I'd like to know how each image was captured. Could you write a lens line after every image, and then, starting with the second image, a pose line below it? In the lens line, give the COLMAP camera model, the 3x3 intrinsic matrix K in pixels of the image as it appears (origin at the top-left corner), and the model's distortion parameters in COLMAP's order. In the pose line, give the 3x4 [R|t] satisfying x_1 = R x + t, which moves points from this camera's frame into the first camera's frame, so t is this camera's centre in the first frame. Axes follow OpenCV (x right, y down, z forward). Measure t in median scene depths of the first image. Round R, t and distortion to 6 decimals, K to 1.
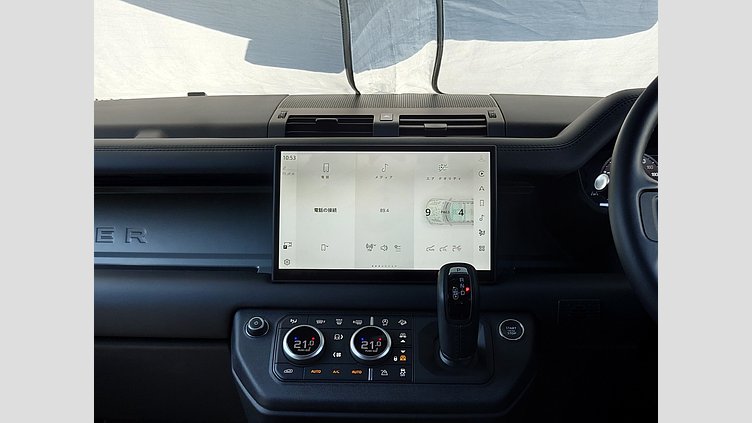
lens RADIAL K [[569.2, 0, 376.0], [0, 569.2, 211.5], [0, 0, 1]] dist [-0.001674, 0.002041]
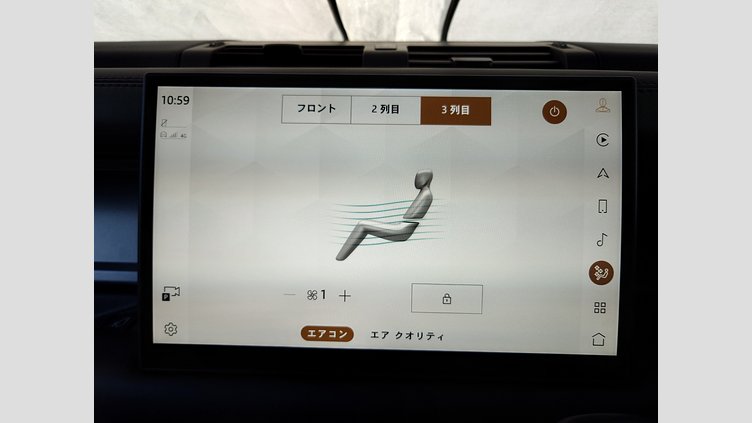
lens RADIAL K [[569.2, 0, 376.0], [0, 569.2, 211.5], [0, 0, 1]] dist [-0.001674, 0.002041]
pose [[0.999881, 0.009516, 0.012101, 0.002323], [-0.010052, 0.998937, 0.044977, -0.021793], [-0.011661, -0.045093, 0.998915, 0.417946]]
